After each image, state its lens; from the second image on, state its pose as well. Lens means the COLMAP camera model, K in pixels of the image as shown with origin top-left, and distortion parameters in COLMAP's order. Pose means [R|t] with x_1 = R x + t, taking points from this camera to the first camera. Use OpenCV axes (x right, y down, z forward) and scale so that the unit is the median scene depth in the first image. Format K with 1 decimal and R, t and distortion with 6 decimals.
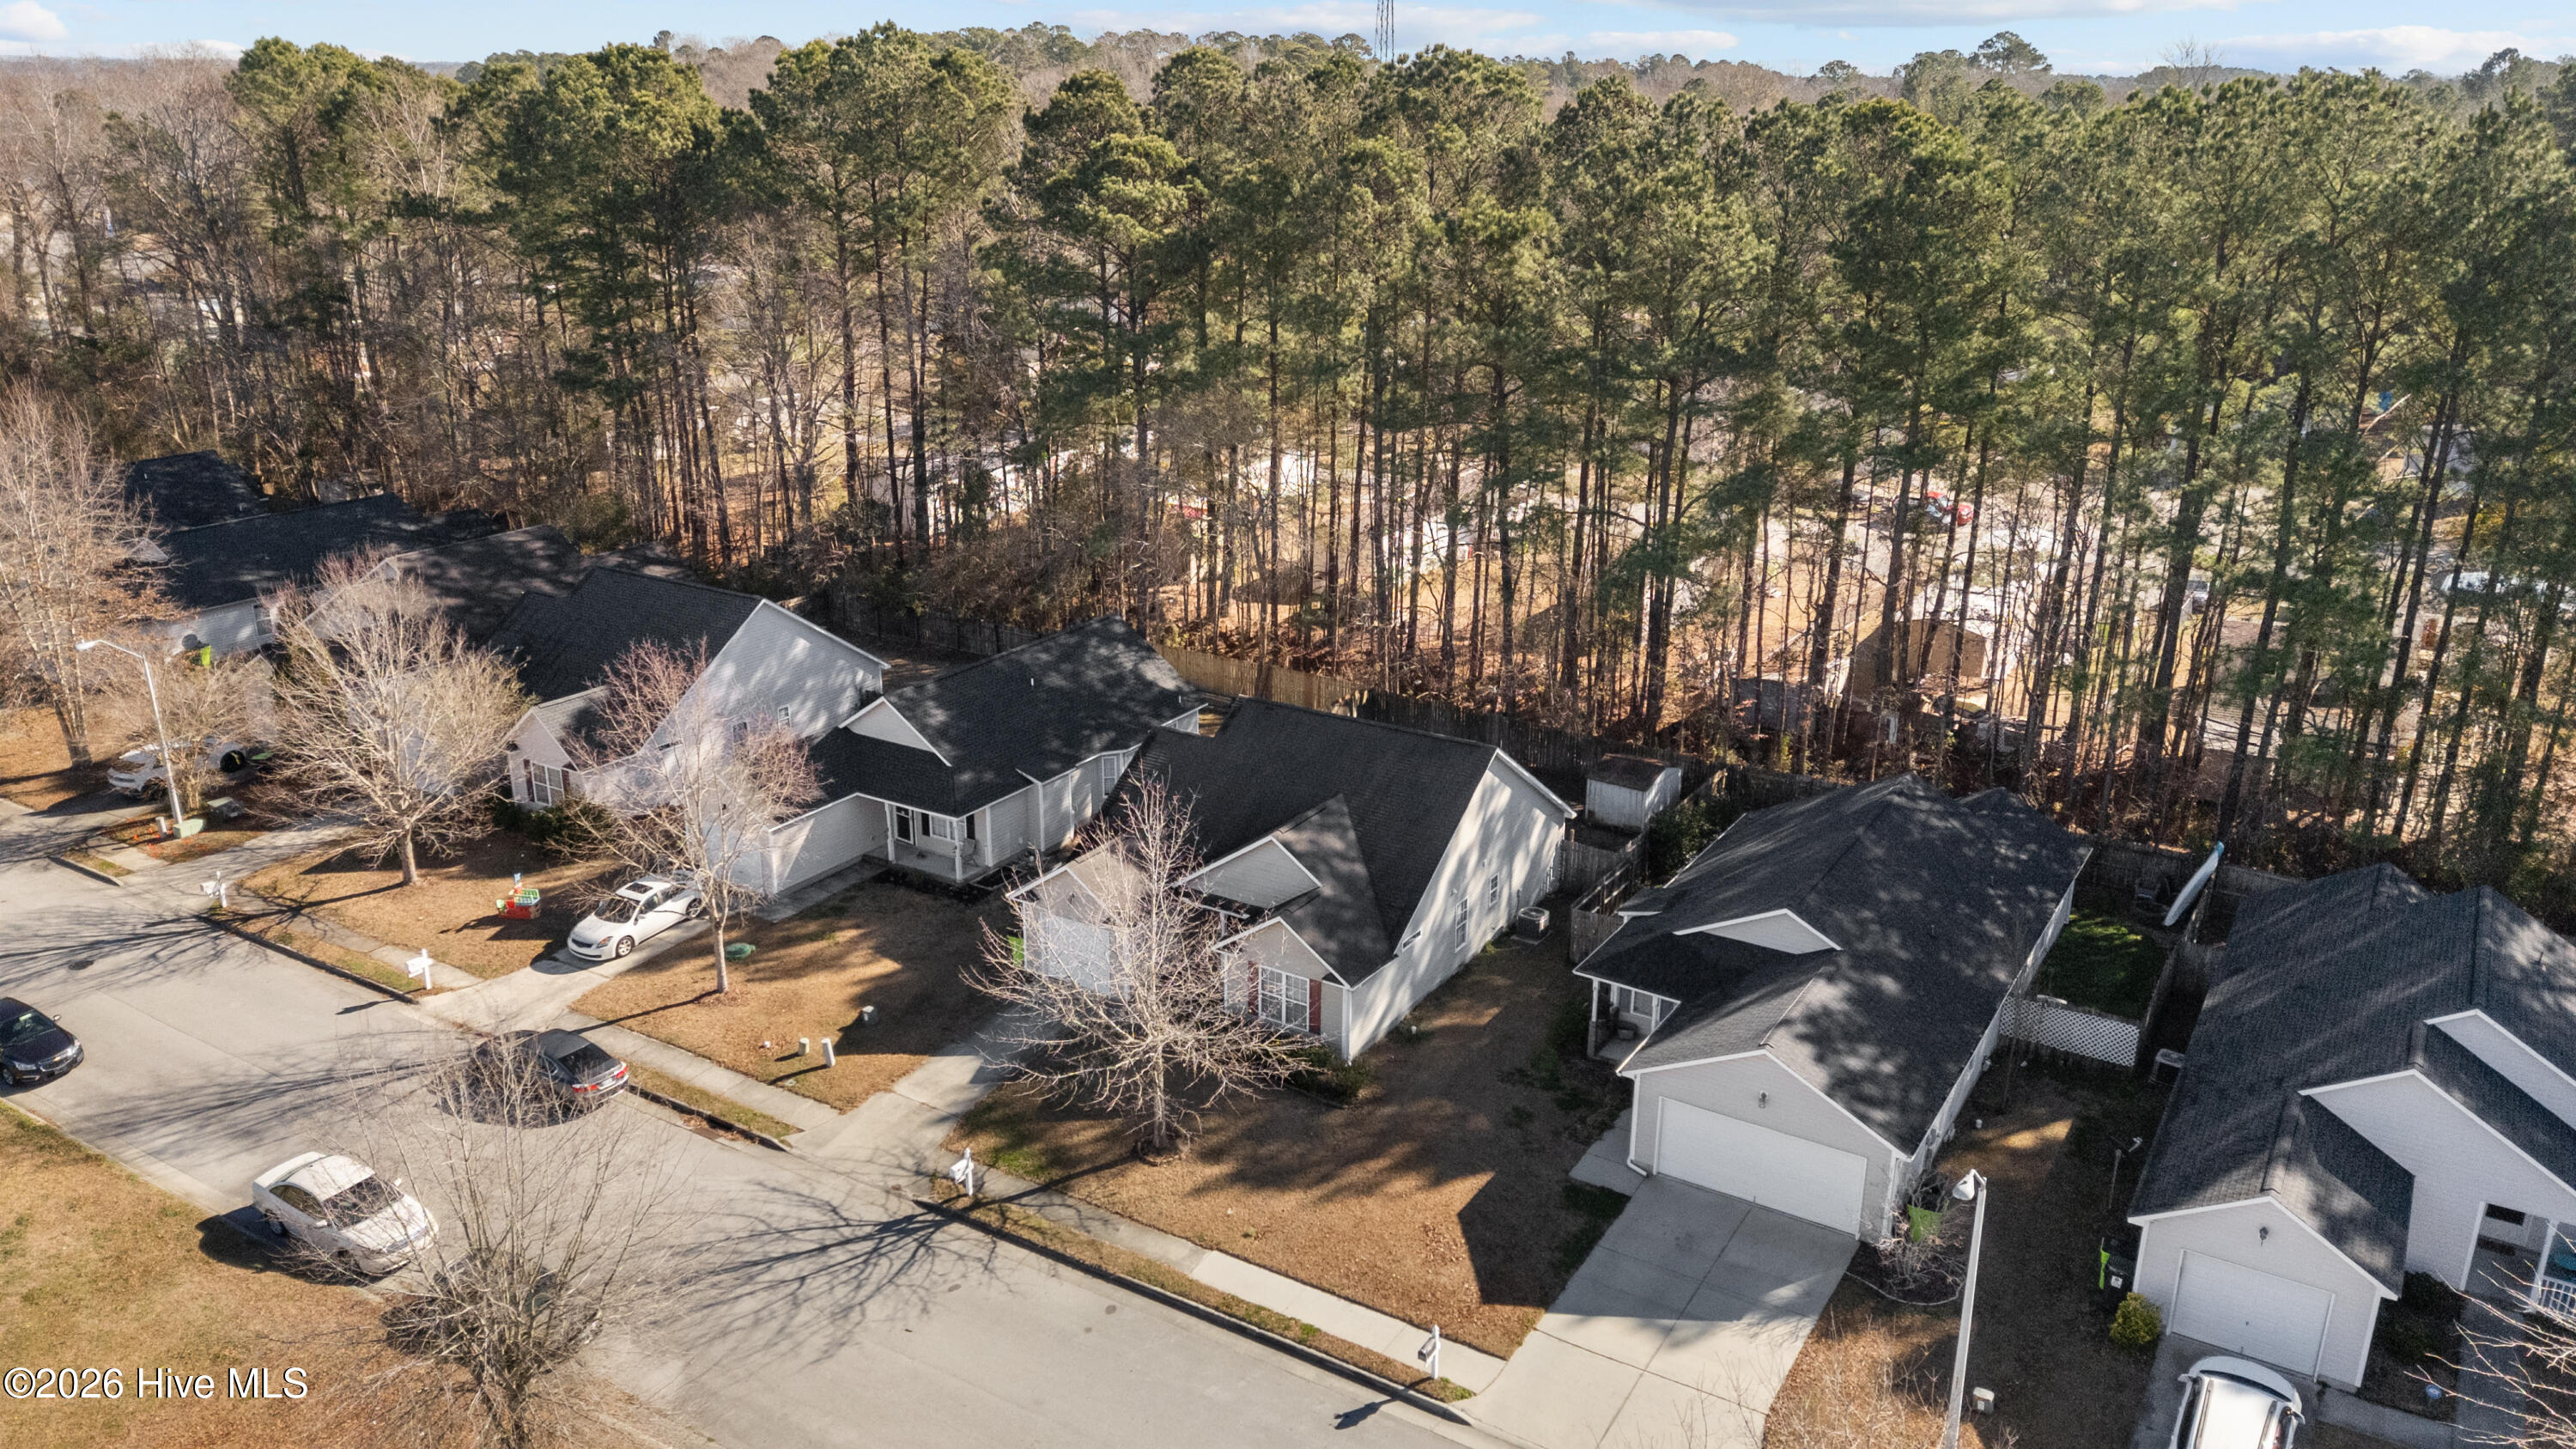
lens RADIAL K [[1886.2, 0, 1288.0], [0, 1886.2, 724.5], [0, 0, 1]] dist [0.043866, -0.001419]
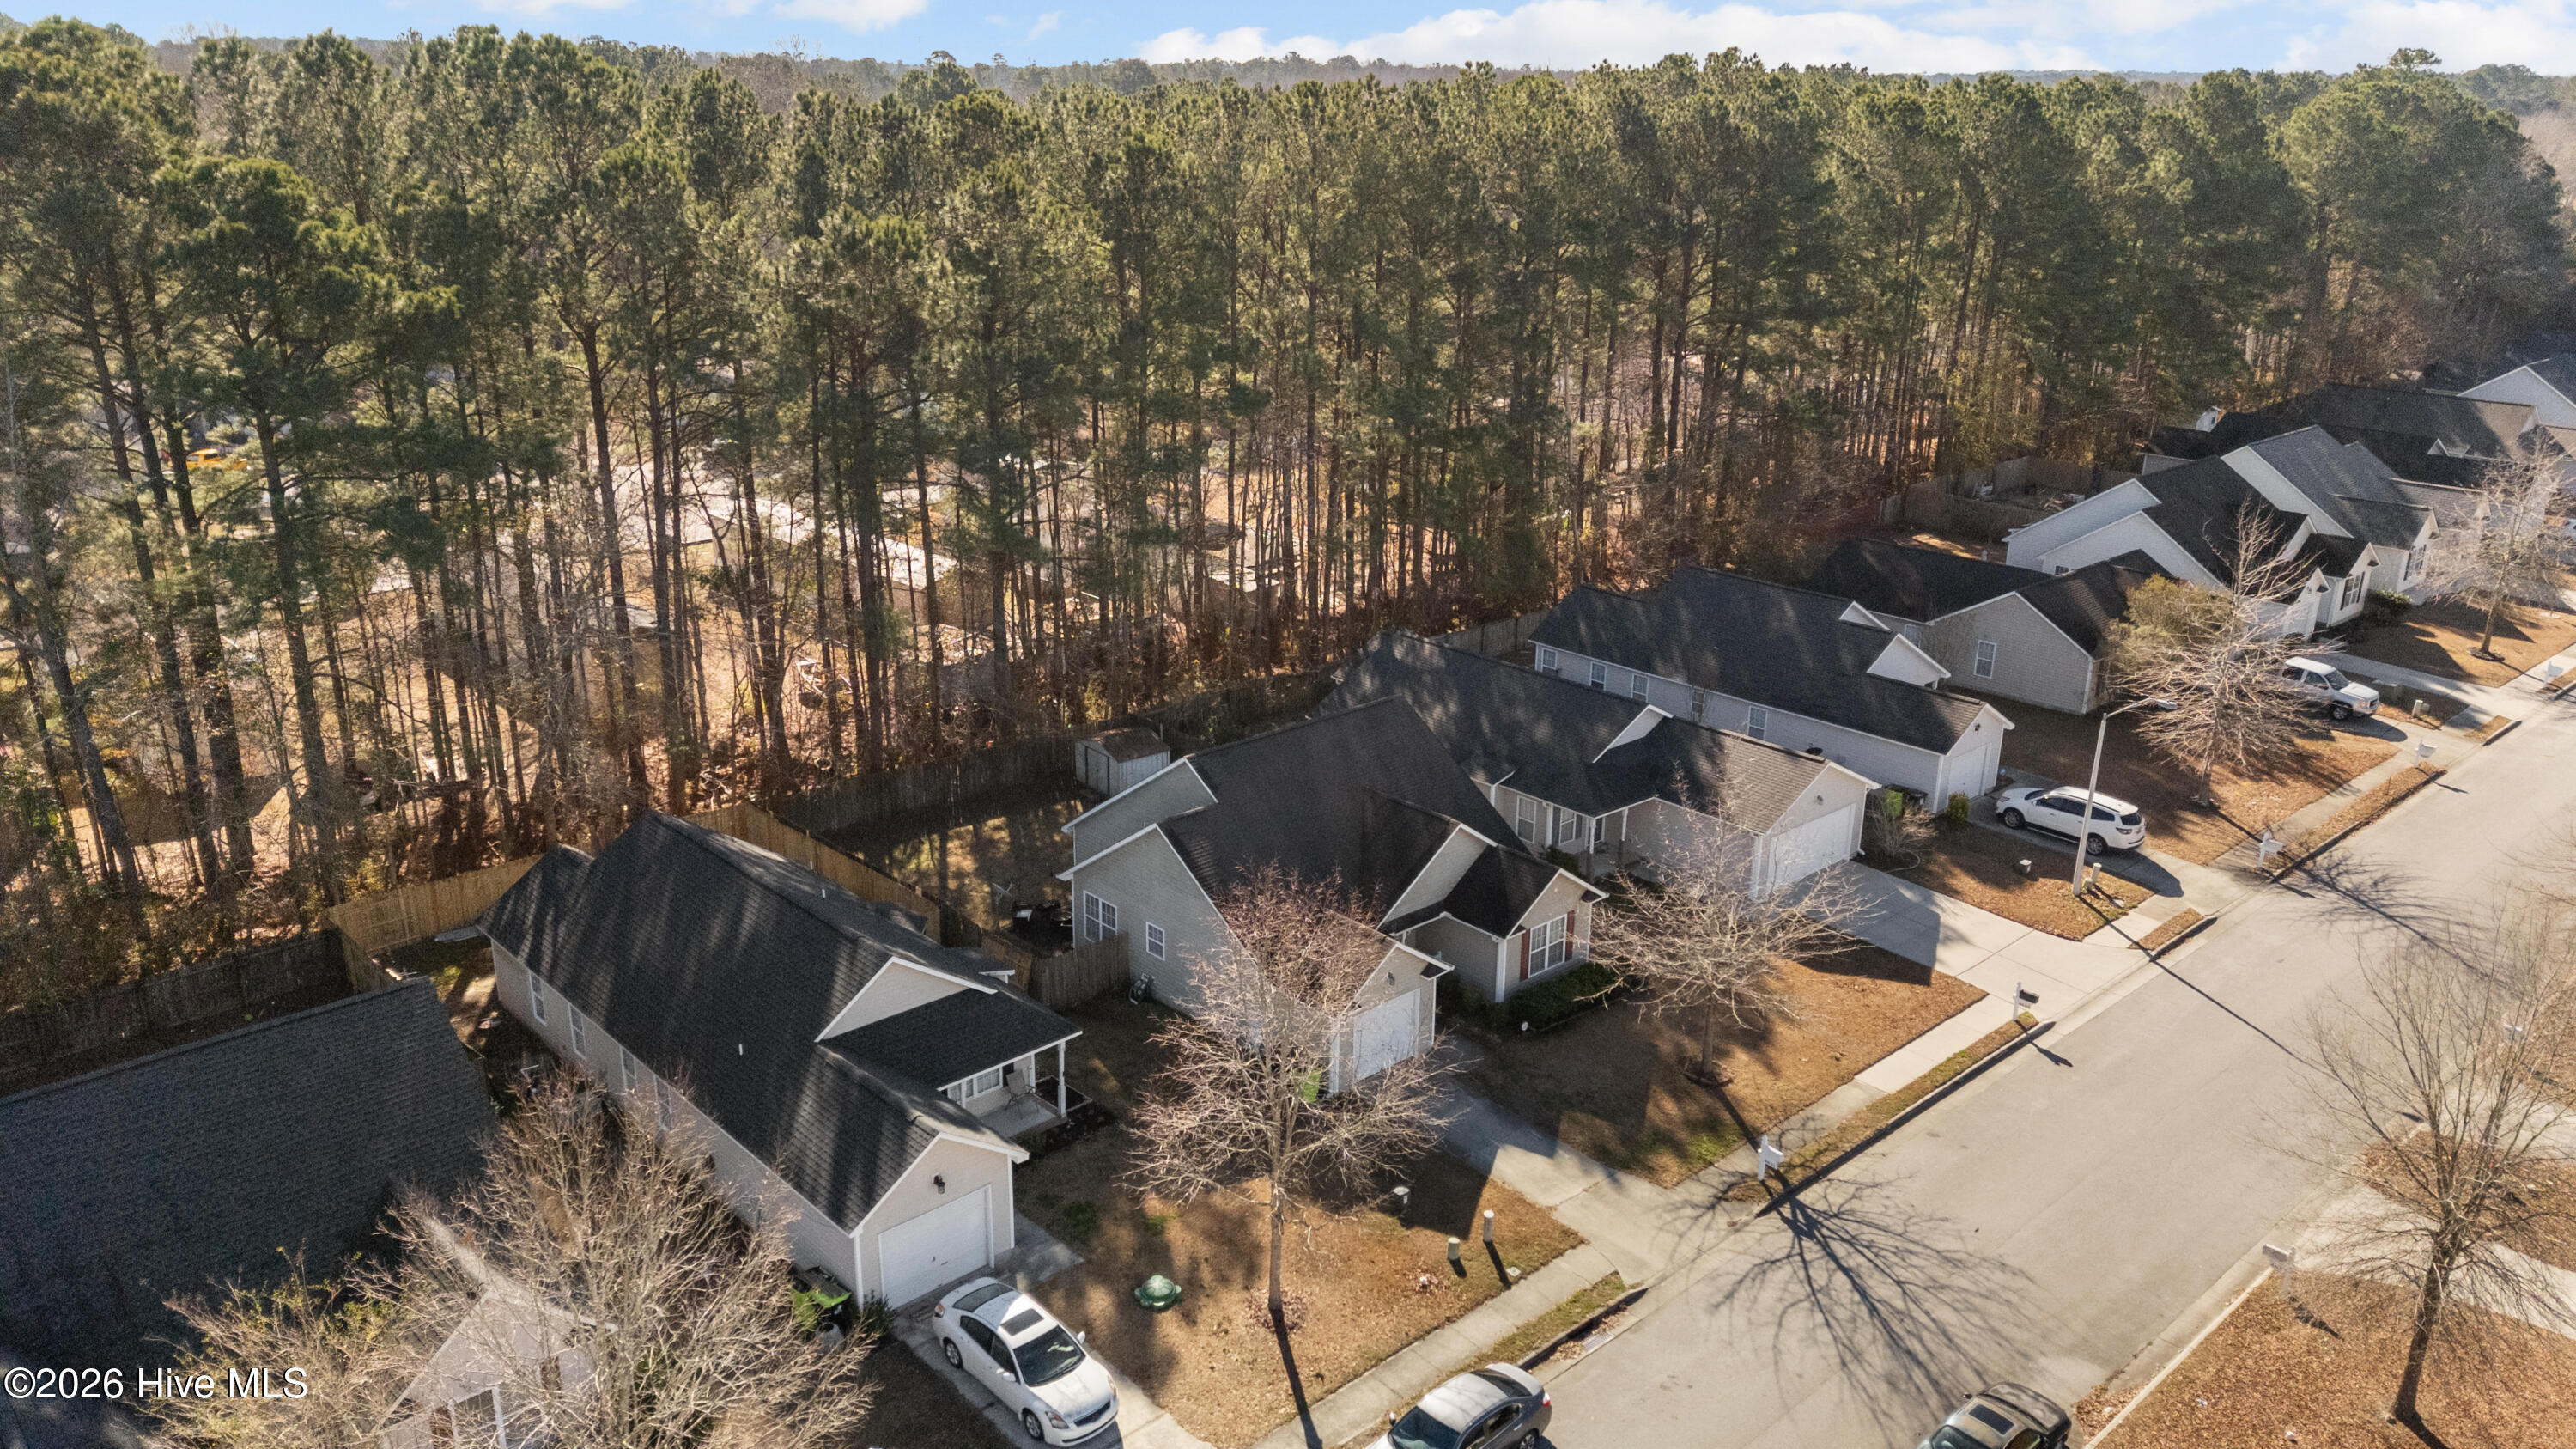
lens RADIAL K [[1918.9, 0, 1258.4], [0, 1918.9, 726.8], [0, 0, 1]] dist [0.037402, -0.002344]
pose [[0.273282, -0.313948, 0.909260, -0.912075], [0.312009, 0.923067, 0.224940, -0.242385], [-0.909927, 0.222225, 0.350212, 0.680652]]
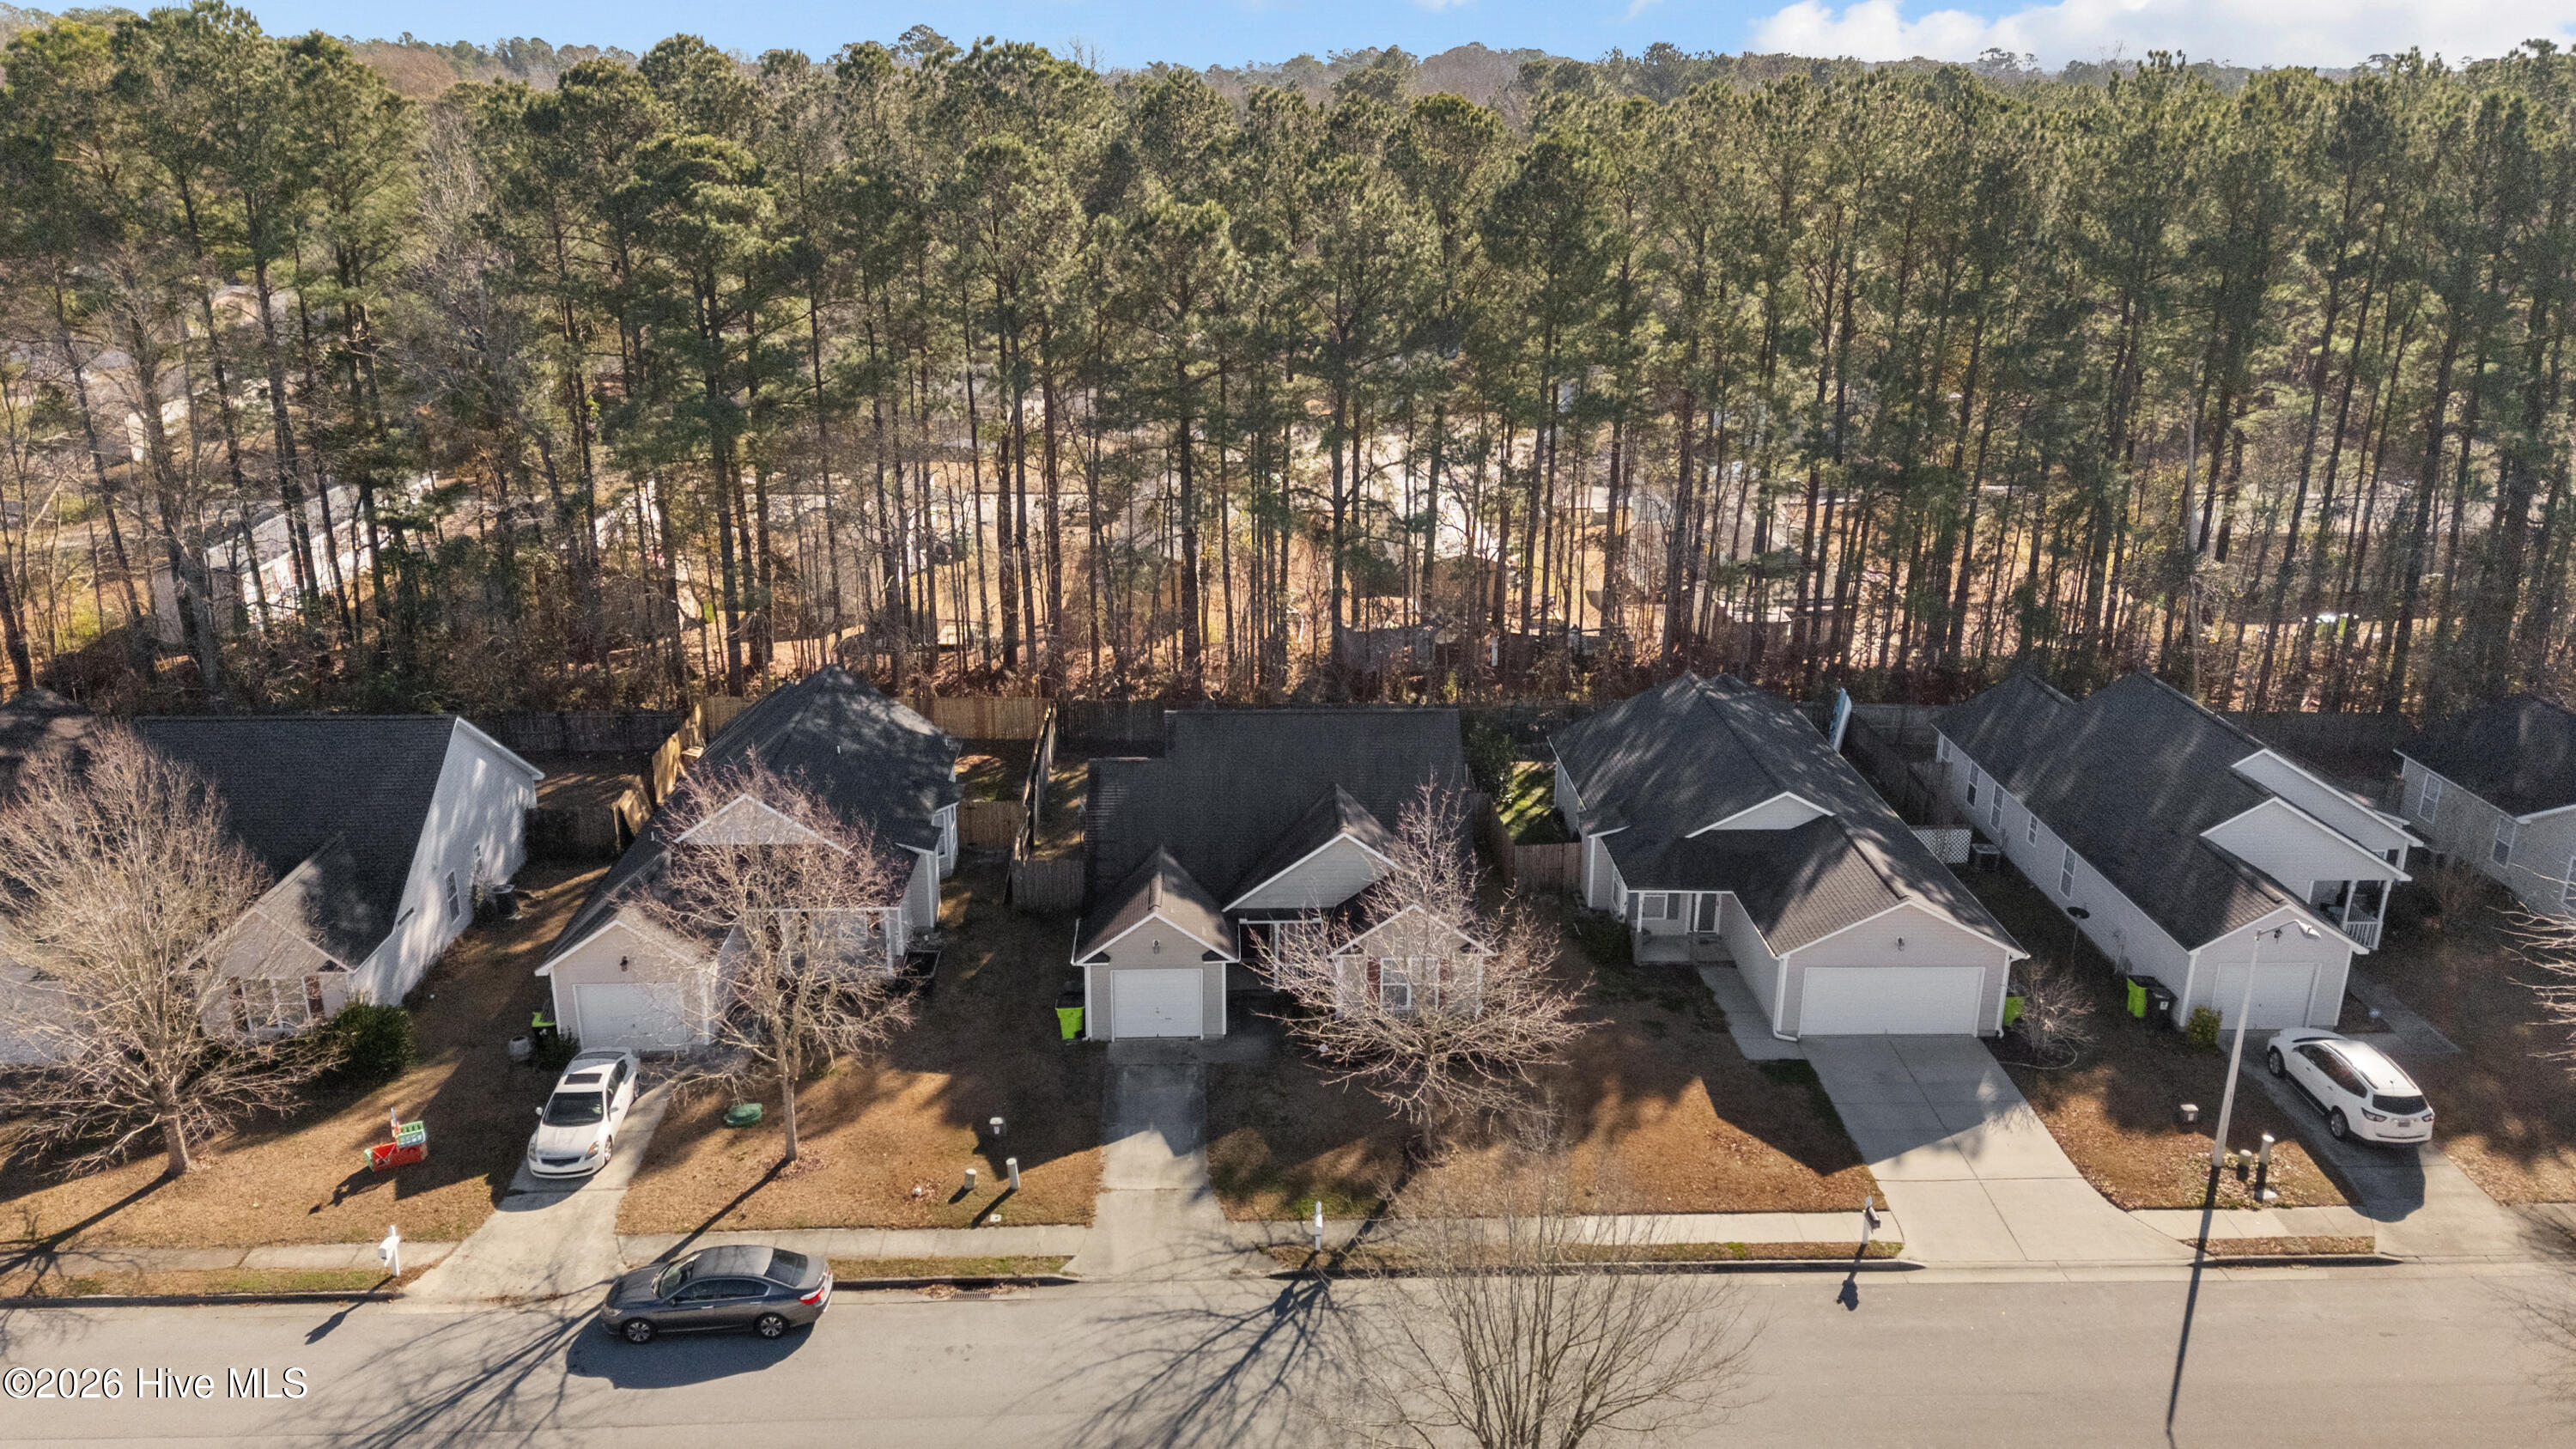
lens RADIAL K [[1918.9, 0, 1258.4], [0, 1918.9, 726.8], [0, 0, 1]] dist [0.037402, -0.002344]
pose [[0.830902, -0.184242, 0.525030, -0.535740], [0.183297, 0.981553, 0.054362, -0.055966], [-0.525360, 0.051067, 0.849346, 0.149357]]
